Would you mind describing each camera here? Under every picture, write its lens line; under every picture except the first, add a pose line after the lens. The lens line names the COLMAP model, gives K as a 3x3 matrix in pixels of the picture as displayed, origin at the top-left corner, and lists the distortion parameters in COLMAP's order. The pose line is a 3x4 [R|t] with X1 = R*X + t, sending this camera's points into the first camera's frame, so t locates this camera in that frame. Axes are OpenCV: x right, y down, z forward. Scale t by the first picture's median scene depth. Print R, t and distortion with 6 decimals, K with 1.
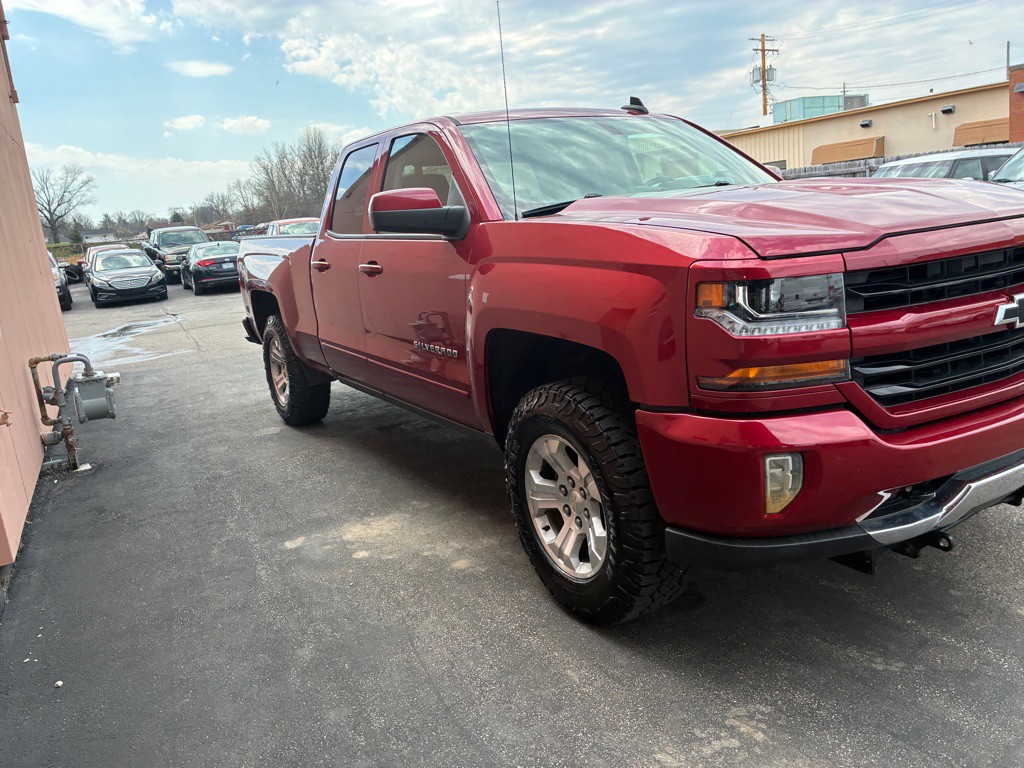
lens RADIAL K [[773.9, 0, 518.3], [0, 773.9, 378.9], [0, 0, 1]] dist [0.062507, -0.080304]
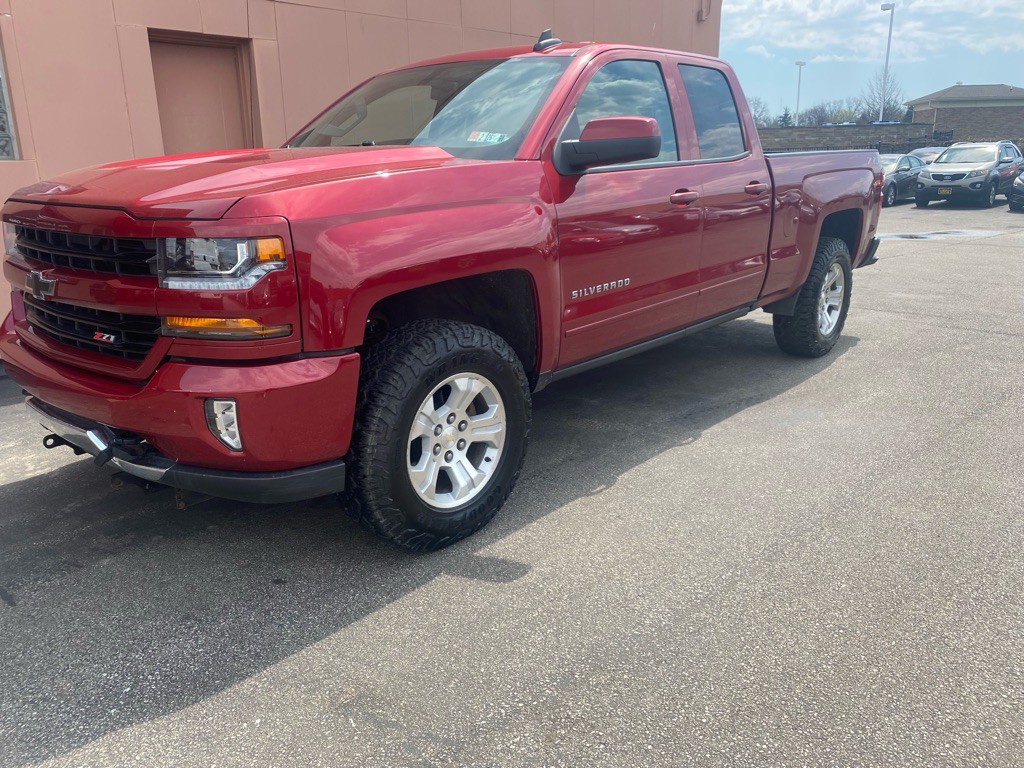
lens RADIAL K [[764.3, 0, 512.0], [0, 764.3, 384.0], [0, 0, 1]] dist [0.046426, -0.071820]
pose [[0.299912, 0.352211, -0.886567, 1.302531], [-0.212272, 0.930687, 0.297930, -0.297650], [0.930050, 0.098840, 0.353889, 0.857181]]
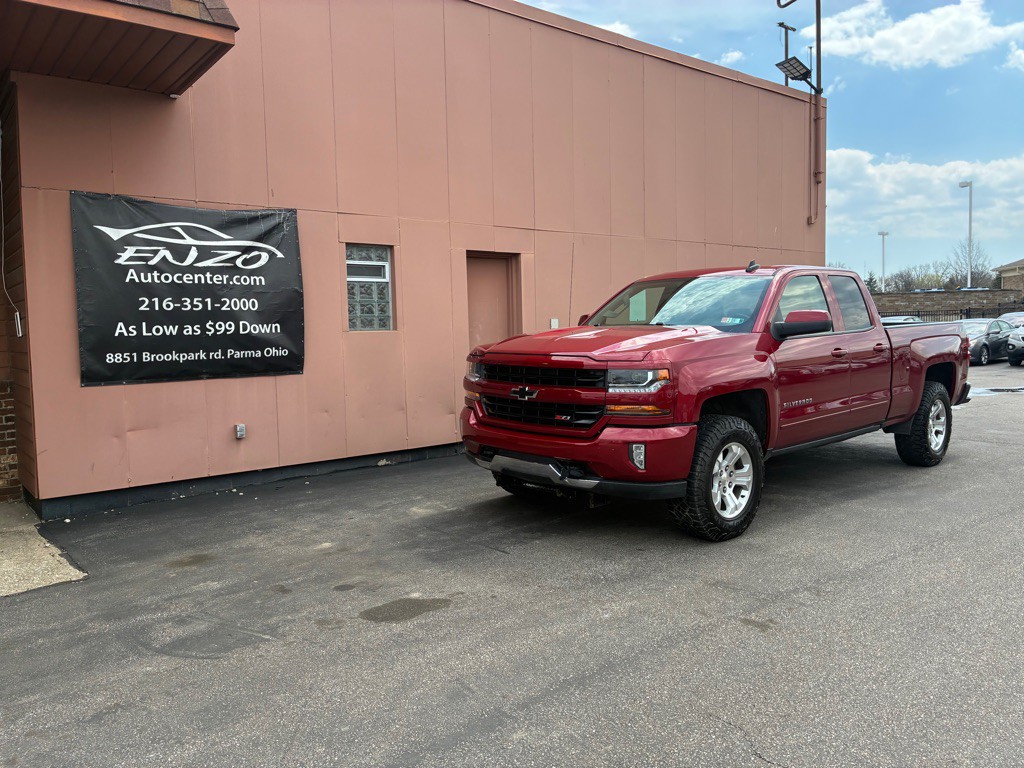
lens RADIAL K [[767.1, 0, 512.1], [0, 767.1, 370.7], [0, 0, 1]] dist [0.047625, -0.081137]
pose [[0.196345, 0.151272, -0.968796, 1.941505], [-0.206721, 0.972207, 0.109909, -0.271068], [0.958496, 0.178691, 0.222159, 0.301847]]
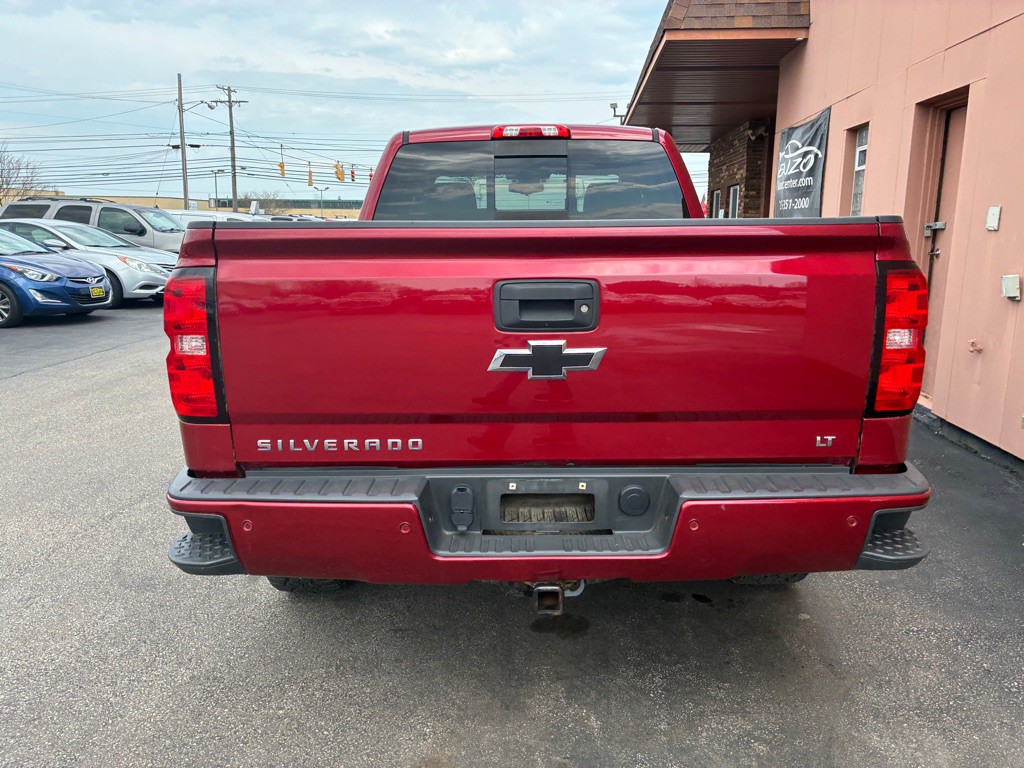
lens RADIAL K [[773.9, 0, 518.3], [0, 773.9, 378.9], [0, 0, 1]] dist [0.062507, -0.080304]
pose [[-0.849592, -0.004434, 0.527422, -0.757339], [0.185203, 0.933784, 0.306182, -0.472150], [-0.493856, 0.357810, -0.792514, 2.628168]]
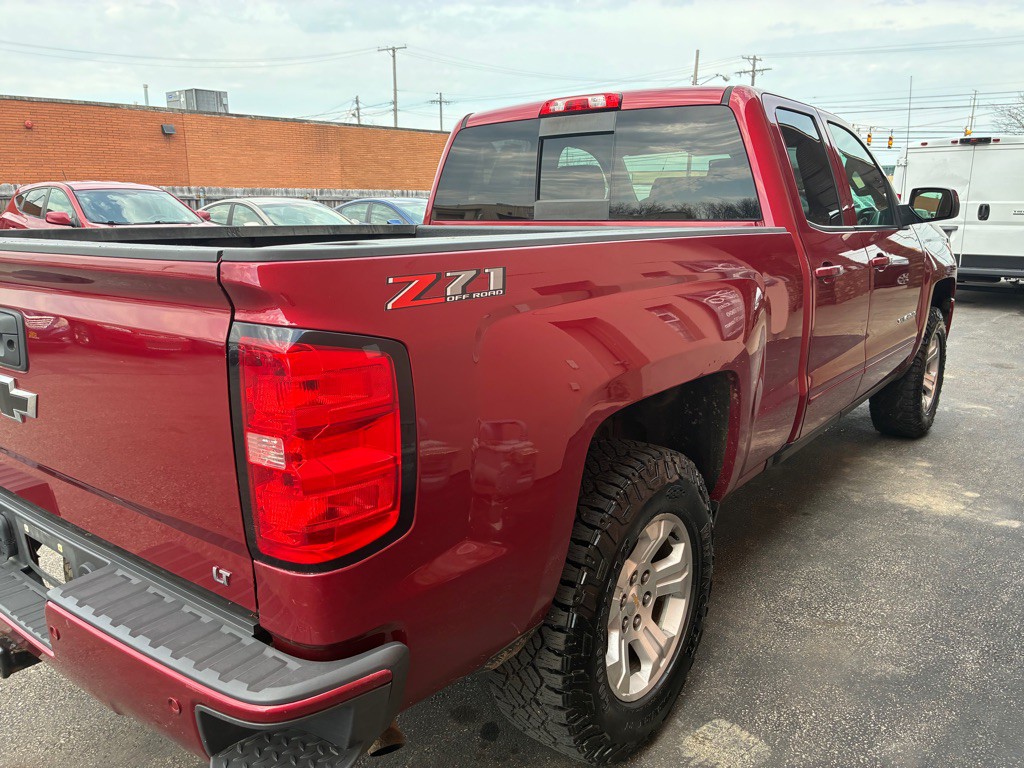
lens RADIAL K [[773.9, 0, 518.3], [0, 773.9, 378.9], [0, 0, 1]] dist [0.062507, -0.080304]
pose [[-0.356752, -0.115077, 0.927084, -1.066081], [0.226069, 0.952254, 0.205195, -0.345750], [-0.906433, 0.282789, -0.313704, 2.006898]]
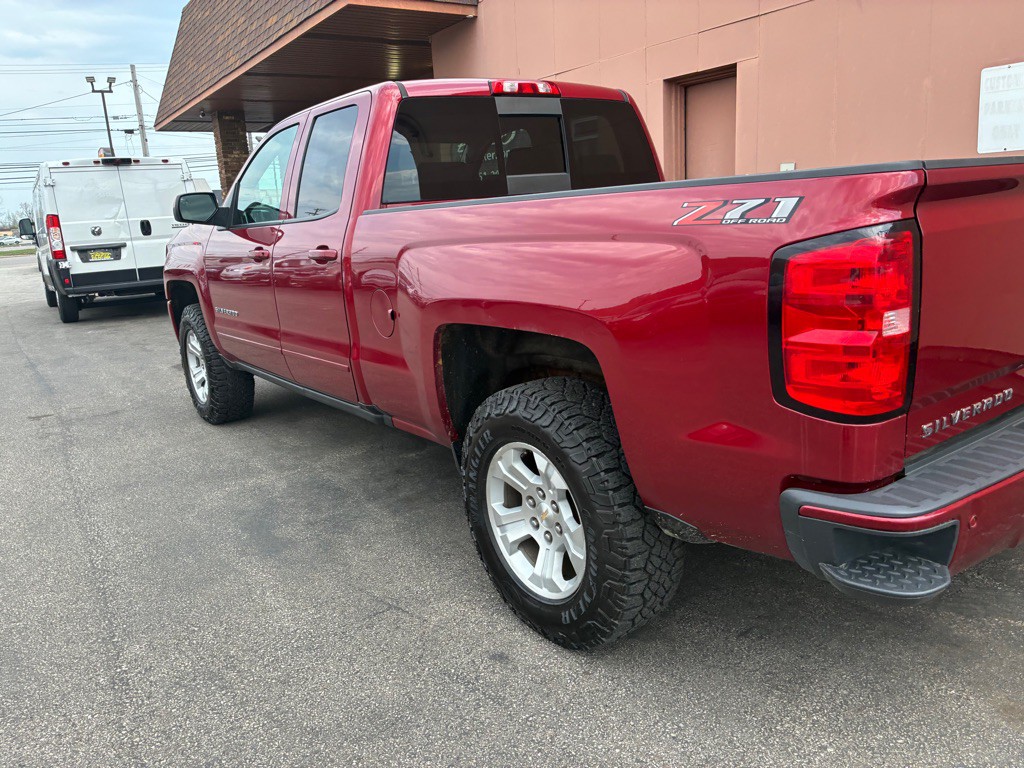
lens RADIAL K [[773.9, 0, 518.3], [0, 773.9, 378.9], [0, 0, 1]] dist [0.062507, -0.080304]
pose [[-0.982078, 0.176183, -0.066956, 0.018852], [0.131585, 0.895253, 0.425684, -0.557838], [0.134941, 0.409244, -0.902391, 2.674559]]
